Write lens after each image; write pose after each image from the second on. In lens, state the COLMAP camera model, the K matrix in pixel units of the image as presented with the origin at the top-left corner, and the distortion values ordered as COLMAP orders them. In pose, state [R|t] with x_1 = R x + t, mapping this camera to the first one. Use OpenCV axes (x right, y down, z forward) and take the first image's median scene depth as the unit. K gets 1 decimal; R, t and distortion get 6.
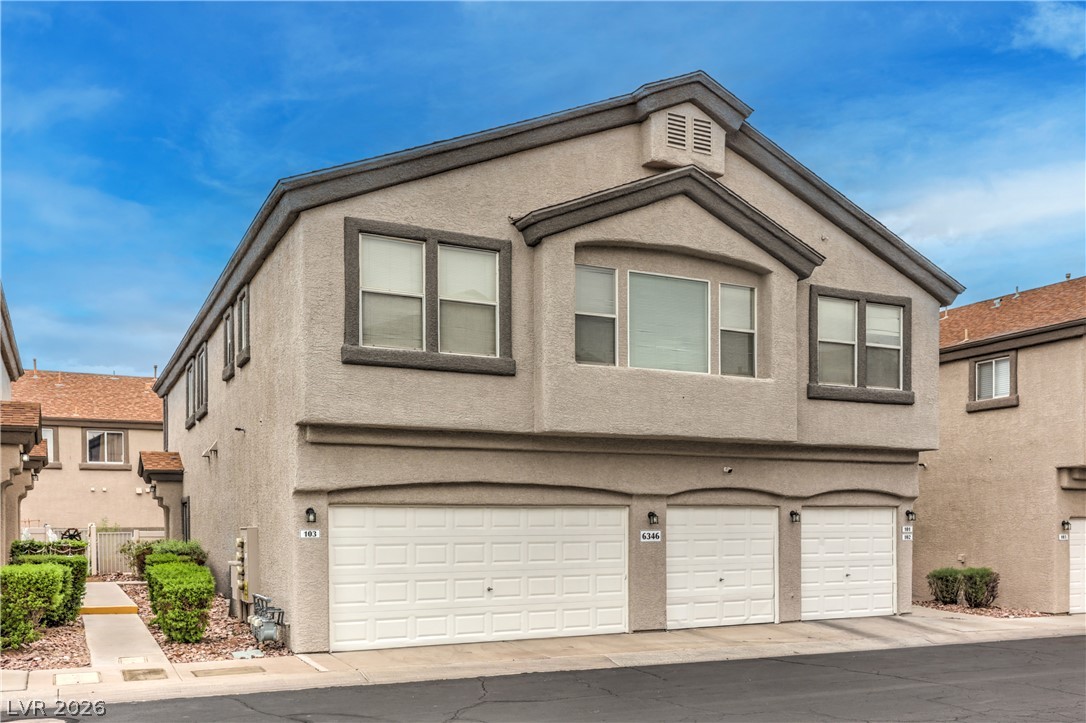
lens RADIAL K [[907.8, 0, 612.8], [0, 907.8, 363.2], [0, 0, 1]] dist [0.001056, -0.009140]
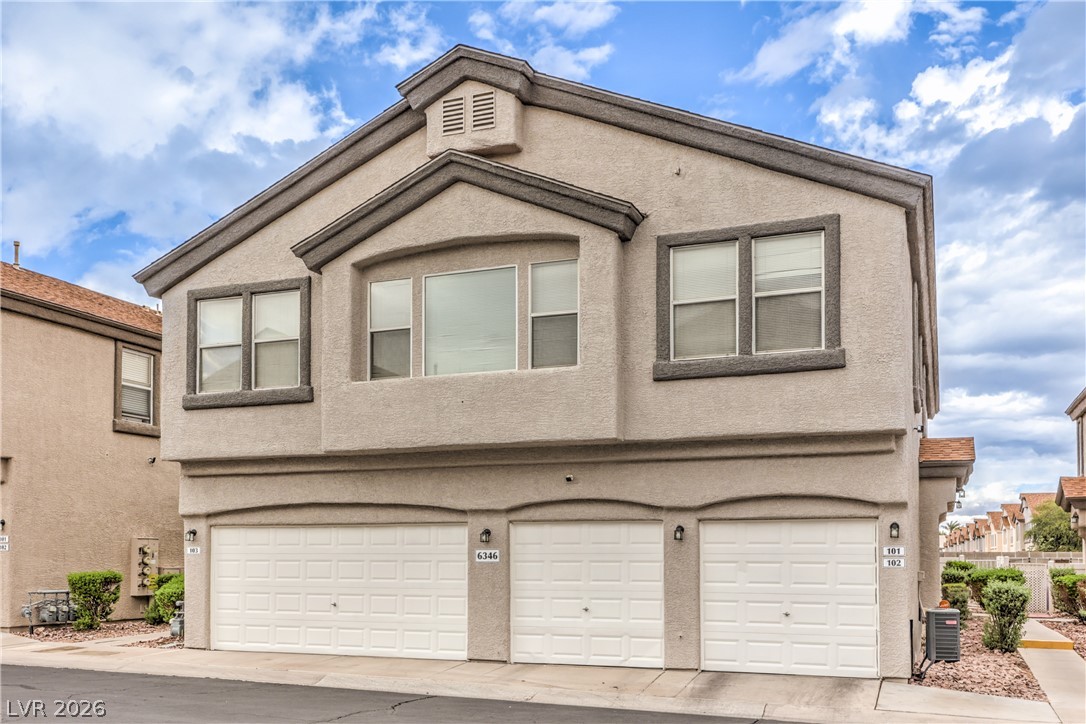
lens RADIAL K [[967.0, 0, 629.6], [0, 967.0, 329.5], [0, 0, 1]] dist [0.000223, 0.000034]
pose [[0.675797, -0.156237, -0.720339, 0.878168], [0.128736, 0.987275, -0.093359, 0.075807], [0.725759, -0.029642, 0.687310, 0.447223]]
